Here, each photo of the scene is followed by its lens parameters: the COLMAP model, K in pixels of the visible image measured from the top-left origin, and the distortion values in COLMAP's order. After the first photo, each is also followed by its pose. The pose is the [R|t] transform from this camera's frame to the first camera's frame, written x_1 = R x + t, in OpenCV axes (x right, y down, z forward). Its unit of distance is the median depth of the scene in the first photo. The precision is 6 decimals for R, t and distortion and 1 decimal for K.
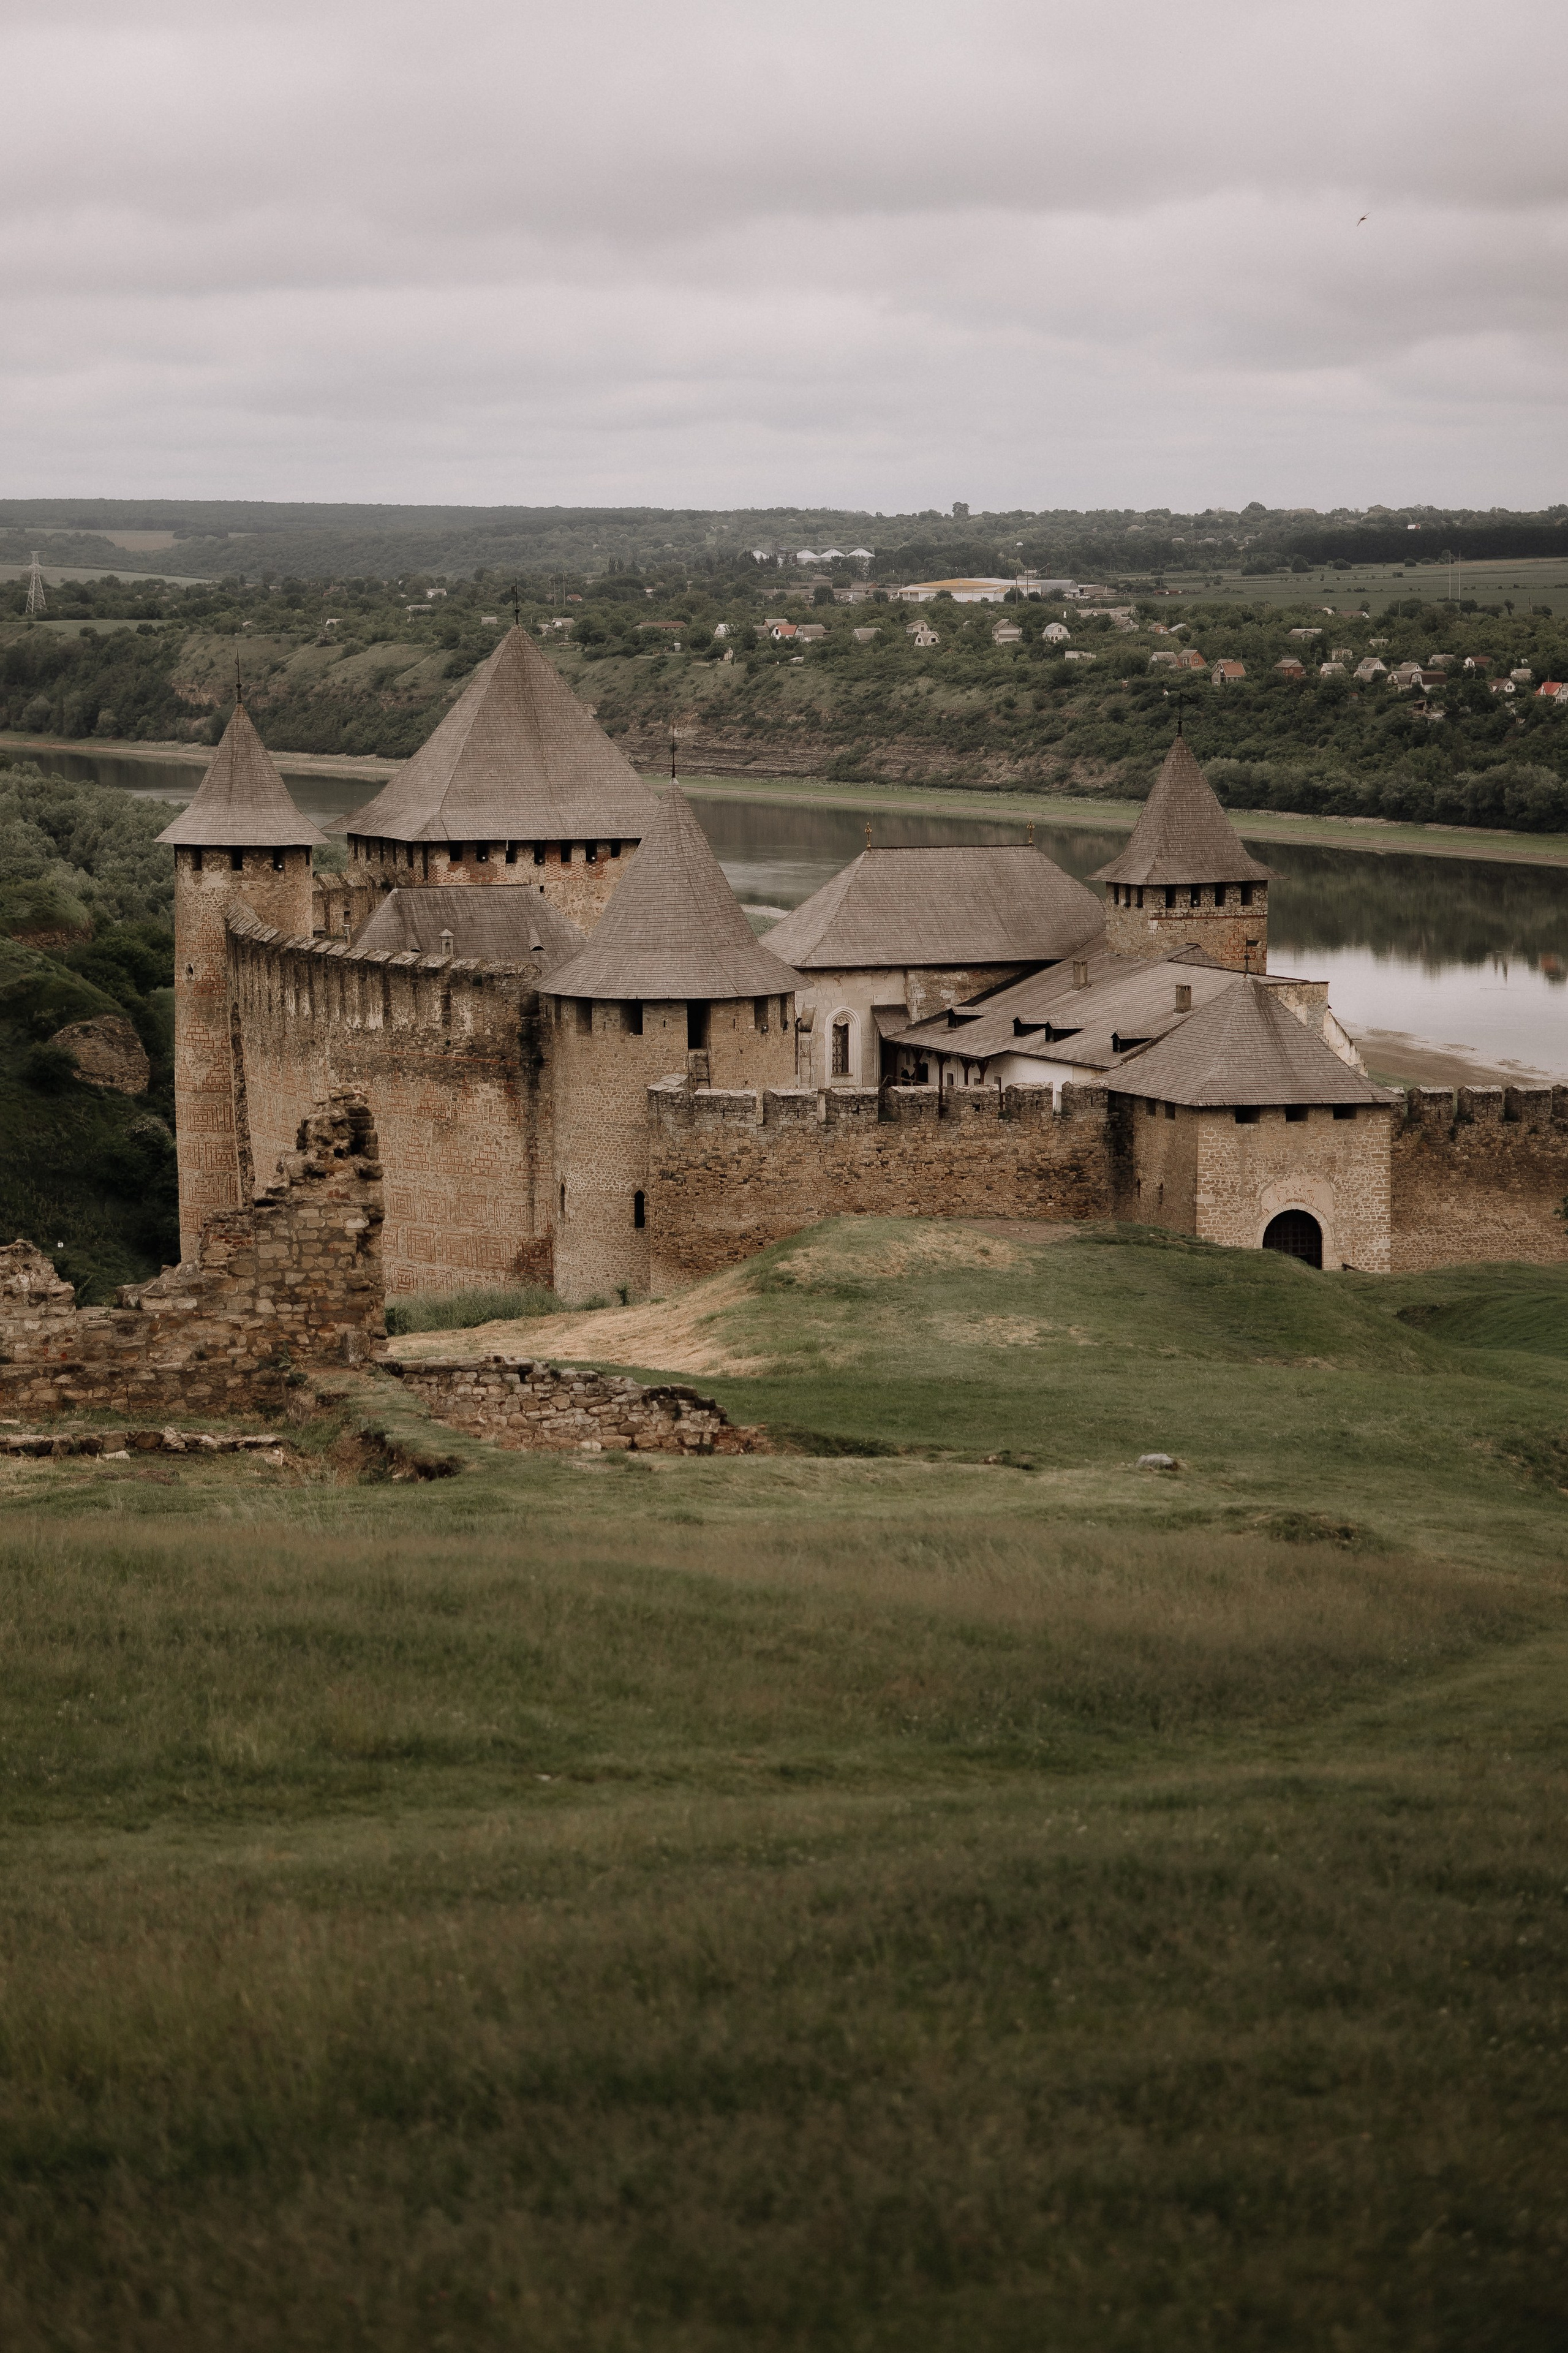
lens RADIAL K [[5767.3, 0, 849.0], [0, 5767.3, 1178.1], [0, 0, 1]] dist [-0.057418, 0.223411]
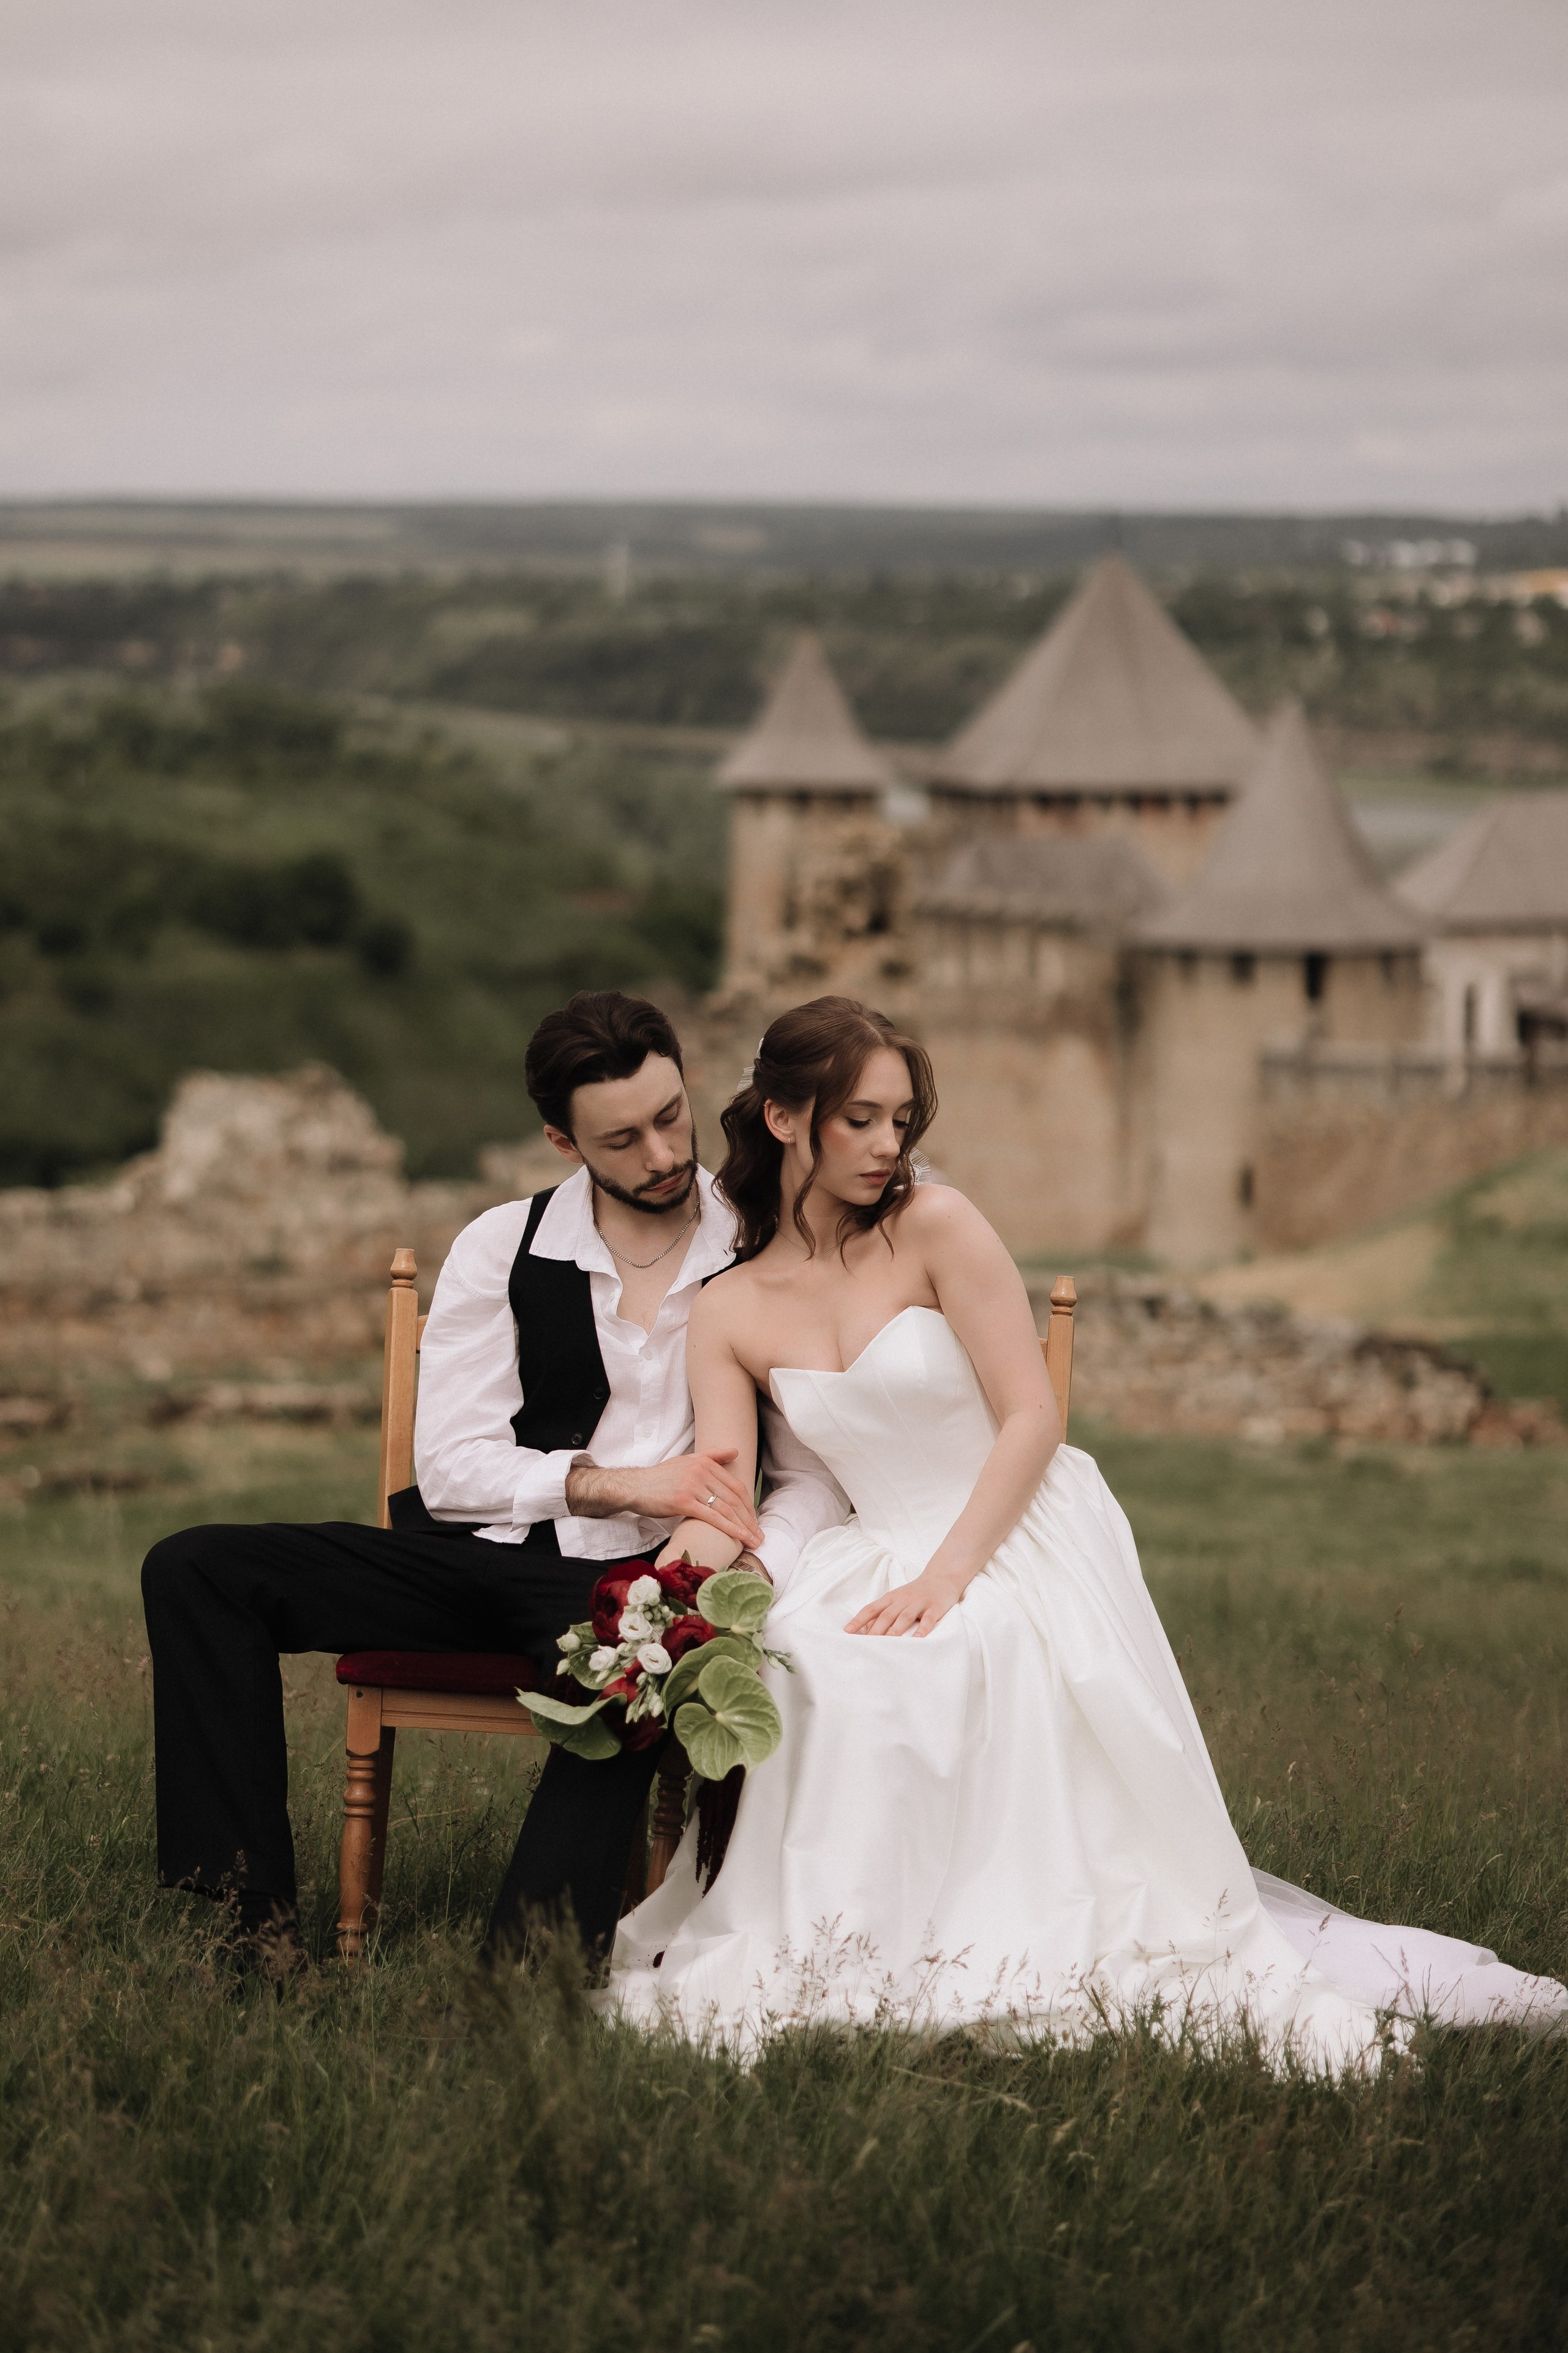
lens RADIAL K [[5767.3, 0, 849.0], [0, 5767.3, 1178.1], [0, 0, 1]] dist [-0.057418, 0.223411]
pose [[0.994816, 0.016721, -0.100311, -0.007231], [-0.017000, 0.999854, -0.001929, 0.005718], [0.100264, 0.003624, 0.994954, 0.104681]]
